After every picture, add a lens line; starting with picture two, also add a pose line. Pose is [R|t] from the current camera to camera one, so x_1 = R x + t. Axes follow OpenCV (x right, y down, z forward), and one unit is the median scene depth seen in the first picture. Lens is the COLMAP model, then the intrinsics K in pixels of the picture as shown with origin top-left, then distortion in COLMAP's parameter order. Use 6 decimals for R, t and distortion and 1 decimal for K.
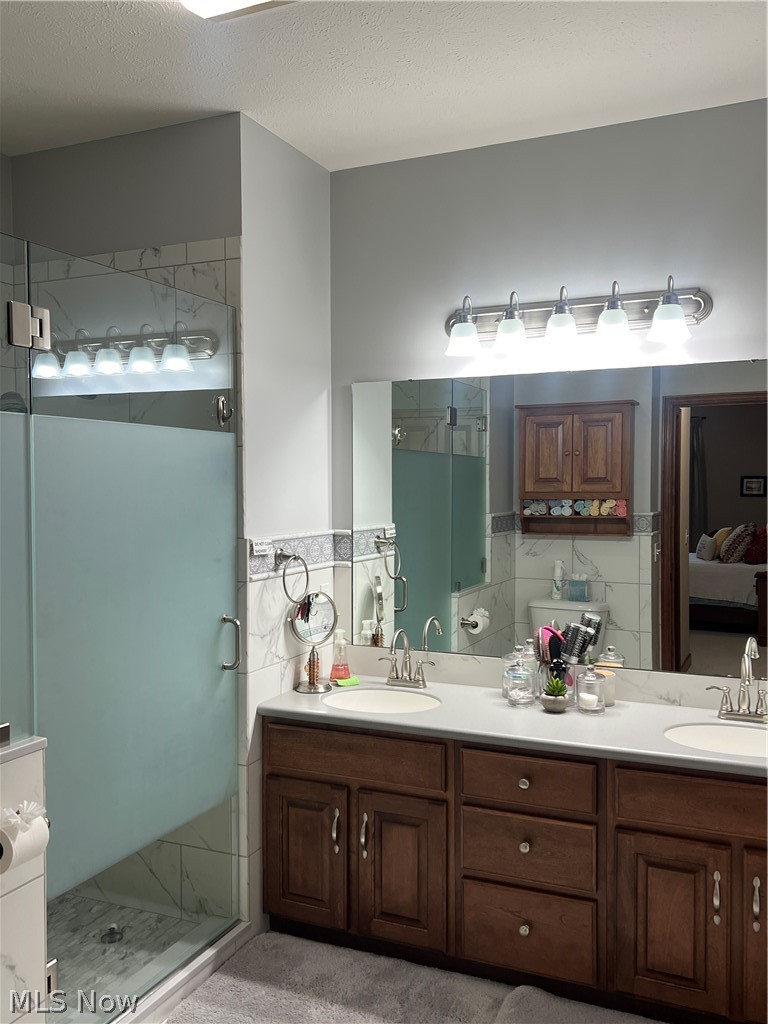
lens RADIAL K [[897.3, 0, 383.6], [0, 897.3, 518.2], [0, 0, 1]] dist [0.083431, -0.044855]
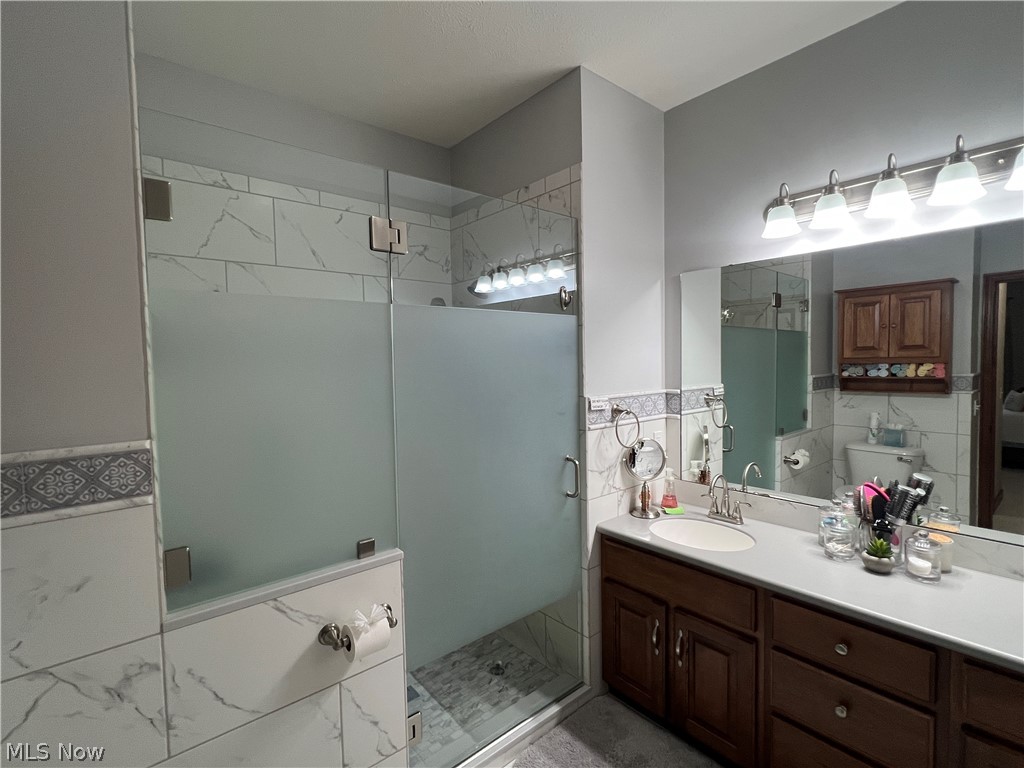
lens RADIAL K [[480.6, 0, 511.6], [0, 480.6, 384.1], [0, 0, 1]] dist [-0.003588, 0.002243]
pose [[0.902163, 0.005067, -0.431366, 0.046866], [0.001629, 0.999884, 0.015151, -0.006426], [0.431393, -0.014372, 0.902050, 0.321317]]
